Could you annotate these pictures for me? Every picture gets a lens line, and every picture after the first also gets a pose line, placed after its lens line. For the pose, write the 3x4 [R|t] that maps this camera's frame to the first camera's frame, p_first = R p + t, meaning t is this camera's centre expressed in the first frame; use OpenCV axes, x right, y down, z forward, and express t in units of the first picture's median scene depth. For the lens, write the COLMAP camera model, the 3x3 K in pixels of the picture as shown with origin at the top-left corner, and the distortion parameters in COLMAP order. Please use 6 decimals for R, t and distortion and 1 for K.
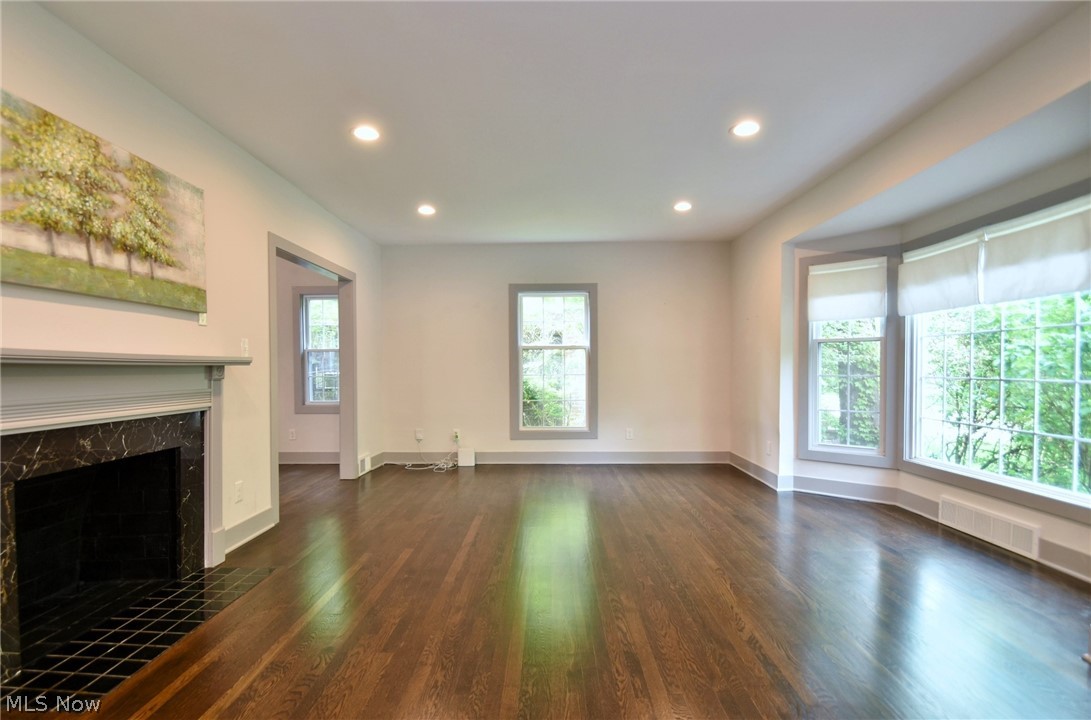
lens RADIAL K [[536.5, 0, 543.7], [0, 536.5, 363.4], [0, 0, 1]] dist [-0.006947, -0.000958]
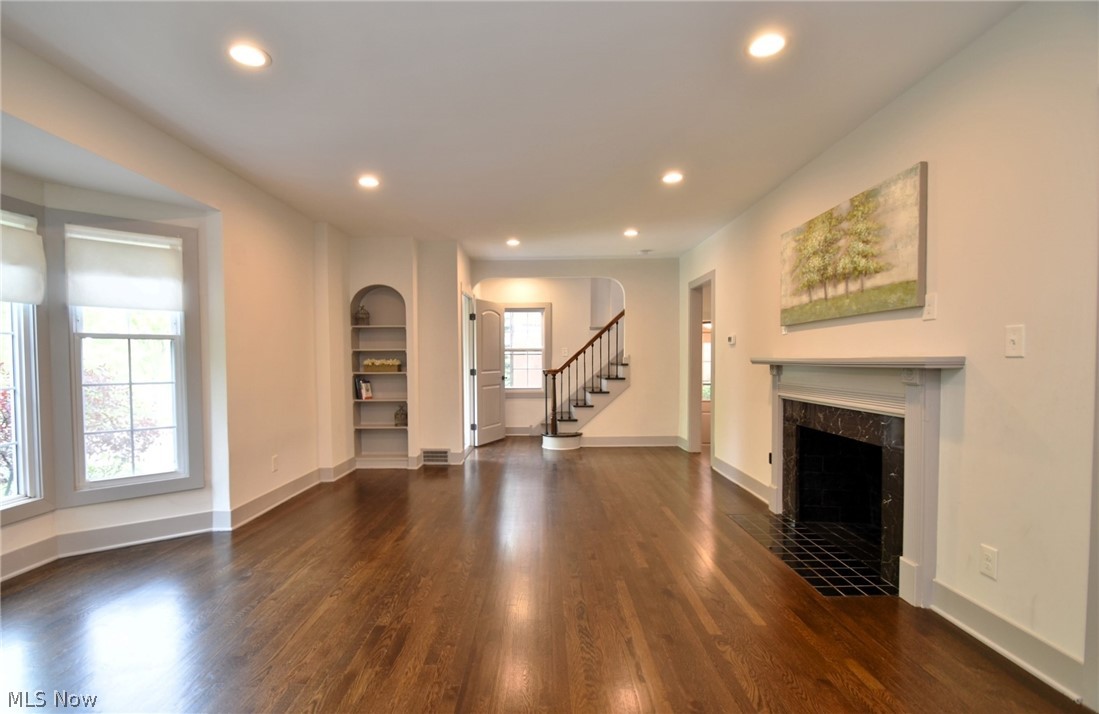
lens RADIAL K [[480.0, 0, 550.4], [0, 480.0, 361.1], [0, 0, 1]] dist [0.000980, 0.000000]
pose [[-0.999465, 0.007344, -0.031870, -0.023953], [0.007543, 0.999953, -0.006123, -0.007632], [0.031823, -0.006360, -0.999473, 2.149554]]
